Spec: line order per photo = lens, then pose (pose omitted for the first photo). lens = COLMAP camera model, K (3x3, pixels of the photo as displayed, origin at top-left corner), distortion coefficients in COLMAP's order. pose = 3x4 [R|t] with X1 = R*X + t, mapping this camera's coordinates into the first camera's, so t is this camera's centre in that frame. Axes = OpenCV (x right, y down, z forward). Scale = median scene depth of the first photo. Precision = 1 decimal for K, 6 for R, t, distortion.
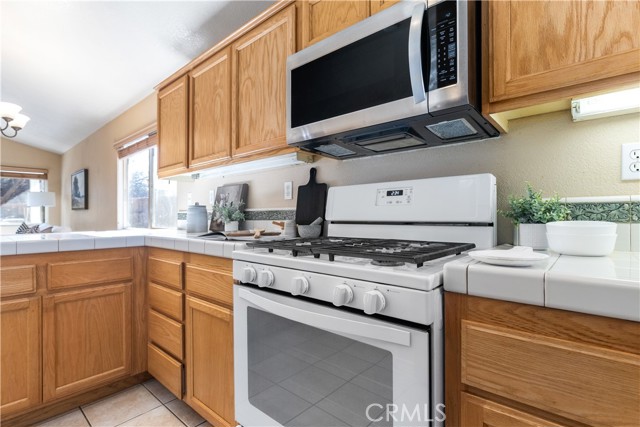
lens RADIAL K [[303.6, 0, 323.0], [0, 303.6, 213.1], [0, 0, 1]] dist [-0.002818, -0.002972]
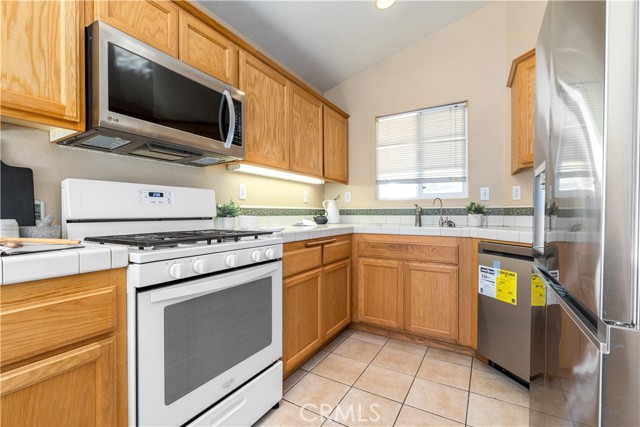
lens RADIAL K [[289.8, 0, 321.3], [0, 289.8, 213.2], [0, 0, 1]] dist [-0.004806, -0.001179]
pose [[-0.189122, 0.001997, 0.981952, -1.047272], [-0.008292, 0.999959, -0.003631, 0.007089], [-0.981919, -0.008829, -0.189097, 0.580976]]
